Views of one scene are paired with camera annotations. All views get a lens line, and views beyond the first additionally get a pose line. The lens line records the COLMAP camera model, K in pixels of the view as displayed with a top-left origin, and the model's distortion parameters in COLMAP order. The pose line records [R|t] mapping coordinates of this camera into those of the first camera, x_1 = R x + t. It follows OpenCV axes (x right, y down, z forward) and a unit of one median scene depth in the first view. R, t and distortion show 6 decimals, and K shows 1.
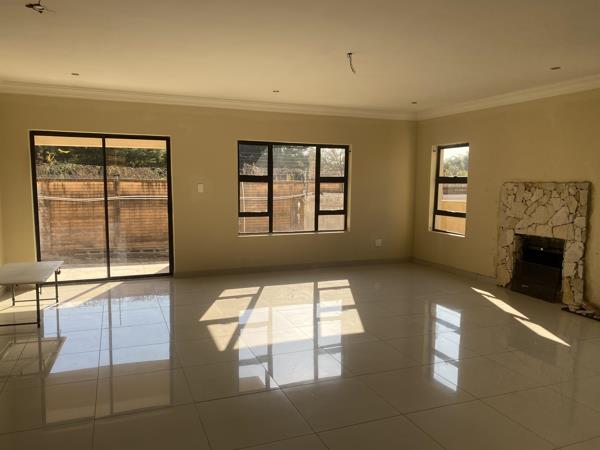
lens RADIAL K [[458.6, 0, 293.9], [0, 458.6, 228.1], [0, 0, 1]] dist [0.094288, -0.098808]
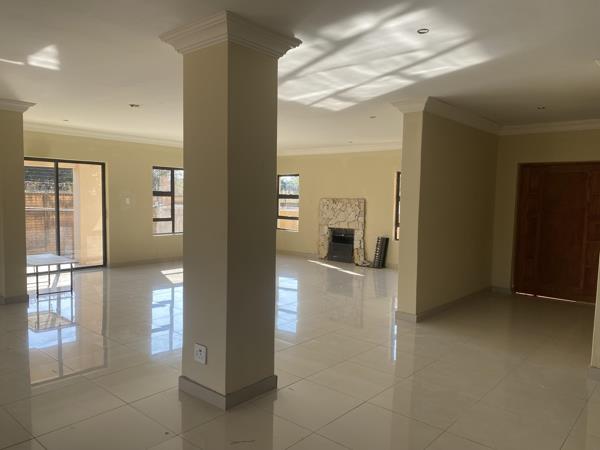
lens RADIAL K [[458.6, 0, 293.9], [0, 458.6, 228.1], [0, 0, 1]] dist [0.094288, -0.098808]
pose [[0.889322, -0.023973, 0.456652, -0.434943], [0.036945, 0.999127, -0.019497, 0.043044], [-0.455786, 0.034210, 0.889432, -0.483371]]
